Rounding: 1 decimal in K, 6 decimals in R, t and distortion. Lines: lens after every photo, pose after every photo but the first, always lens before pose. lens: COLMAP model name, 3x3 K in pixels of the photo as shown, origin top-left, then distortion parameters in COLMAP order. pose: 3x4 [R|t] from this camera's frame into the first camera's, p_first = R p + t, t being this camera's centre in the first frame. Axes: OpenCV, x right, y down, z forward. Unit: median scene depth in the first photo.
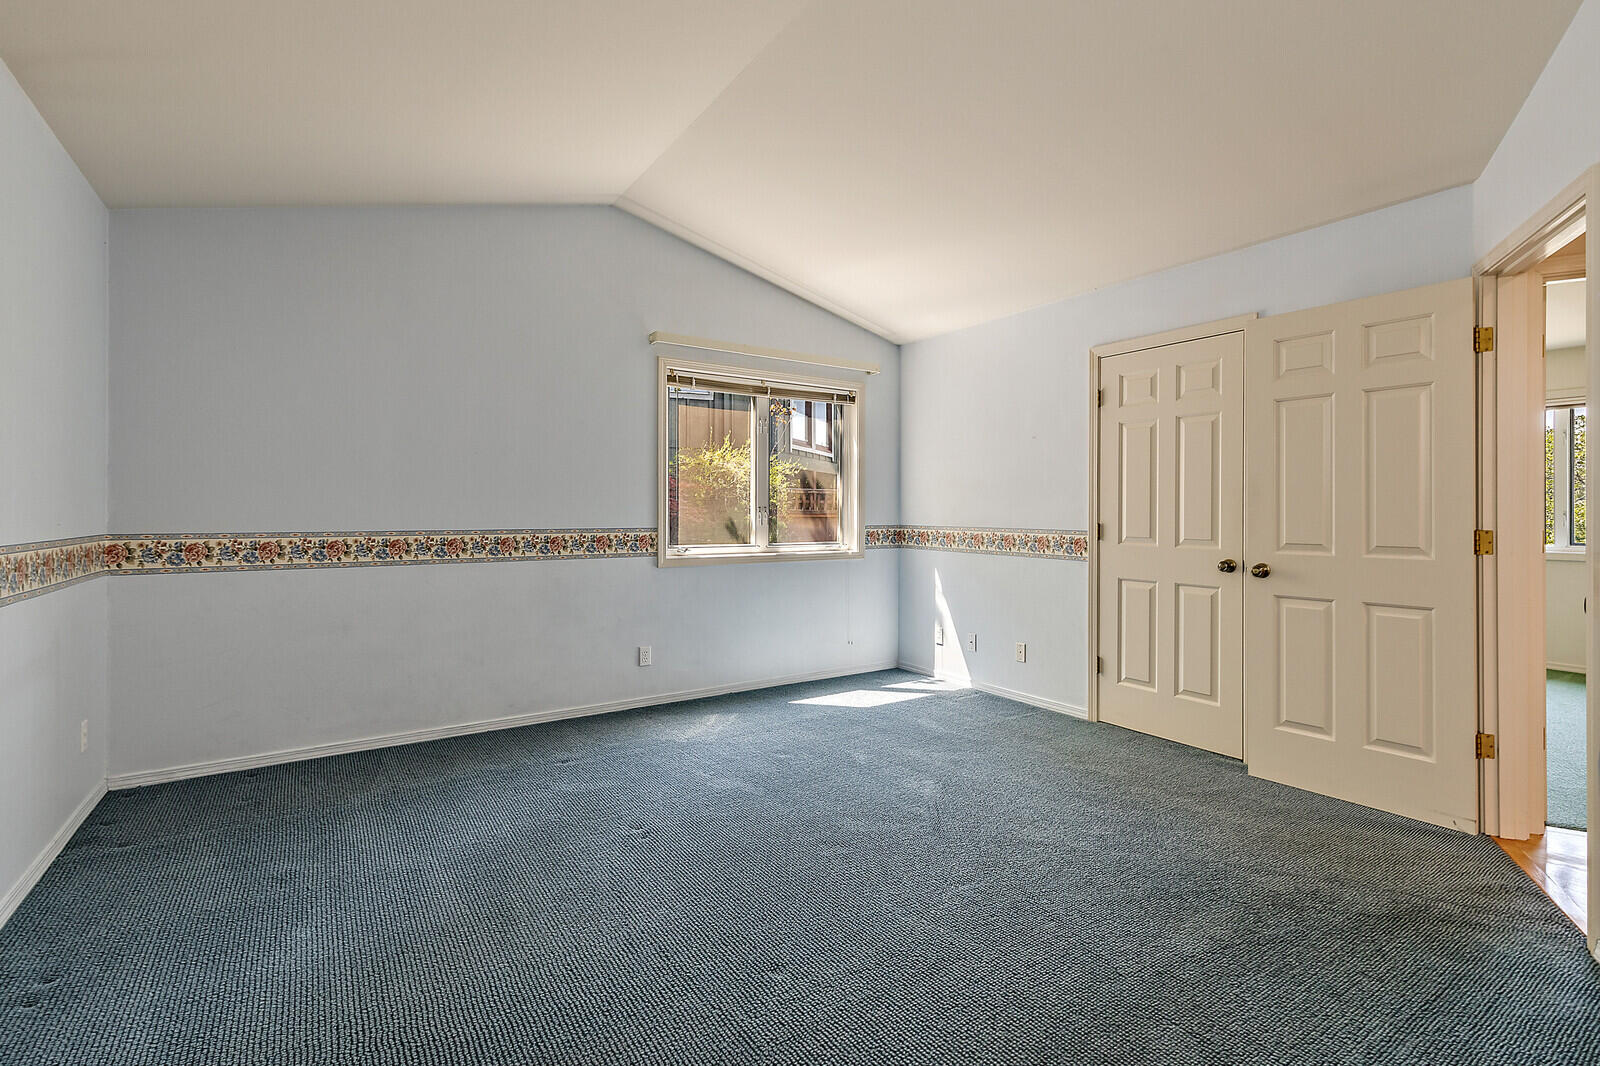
lens RADIAL K [[726.6, 0, 800.5], [0, 726.6, 521.1], [0, 0, 1]] dist [0.004977, -0.000952]
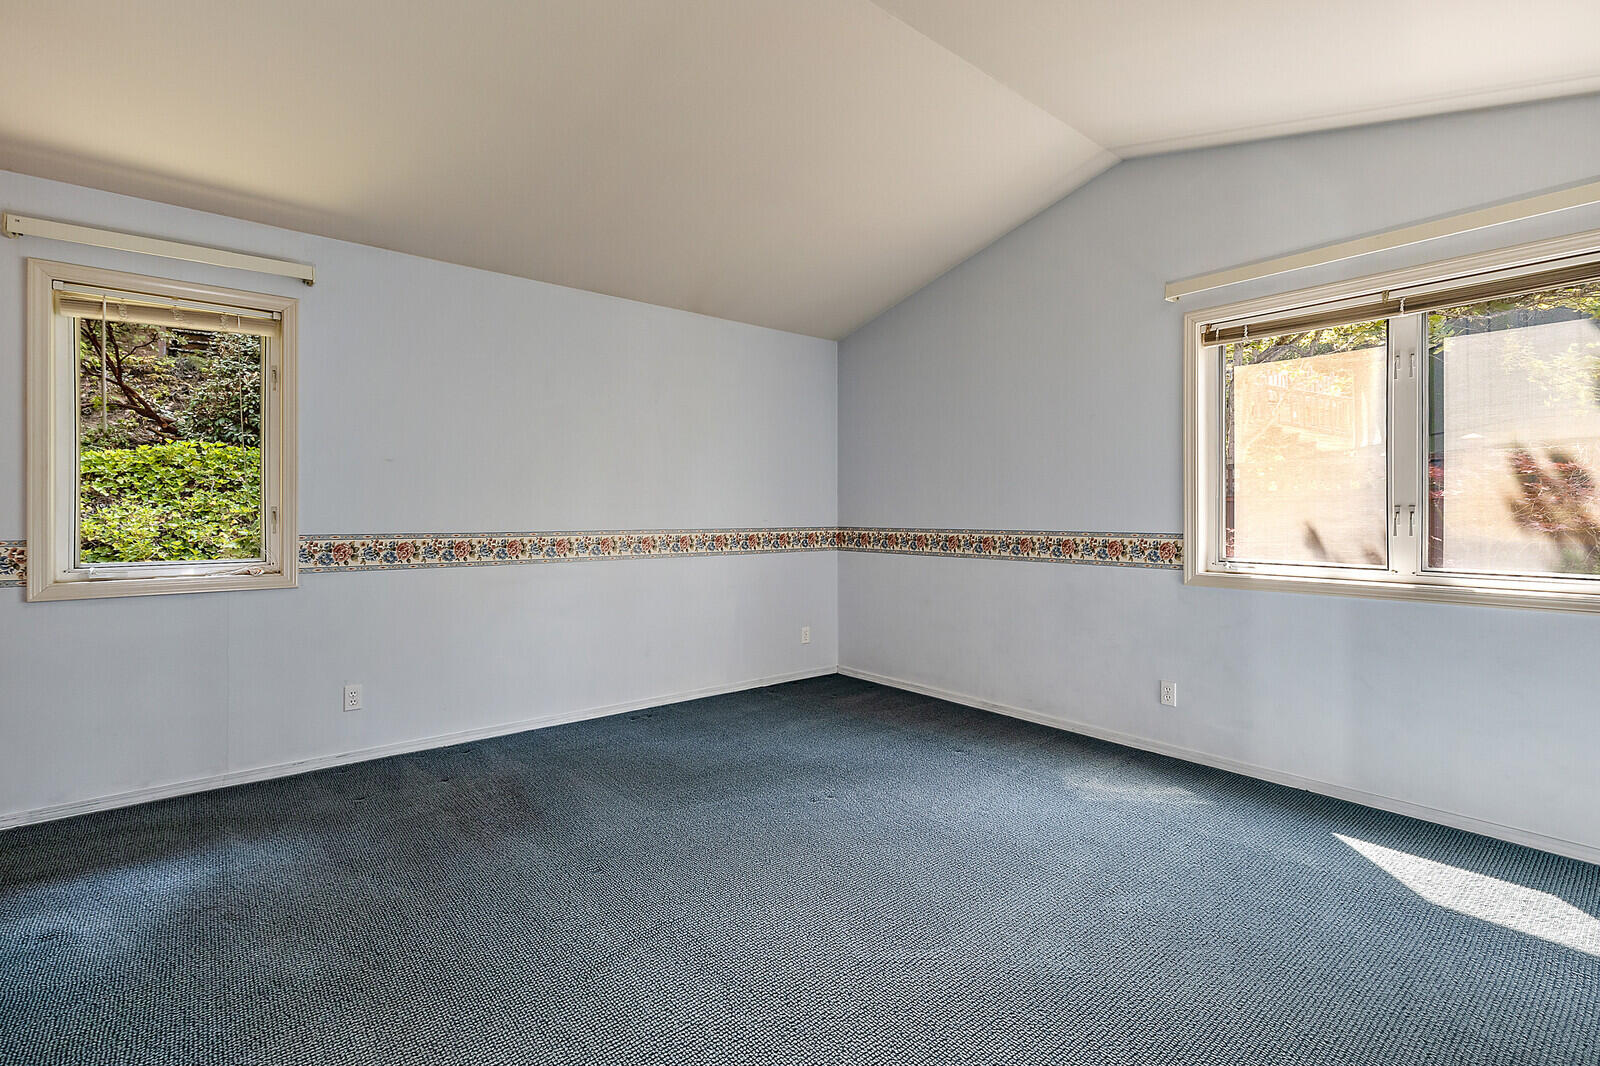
lens RADIAL K [[726.6, 0, 800.5], [0, 726.6, 521.1], [0, 0, 1]] dist [0.004977, -0.000952]
pose [[0.107996, 0.005216, -0.994138, 0.548023], [-0.015624, 0.999872, 0.003549, -0.000785], [0.994029, 0.015149, 0.108063, 0.518268]]
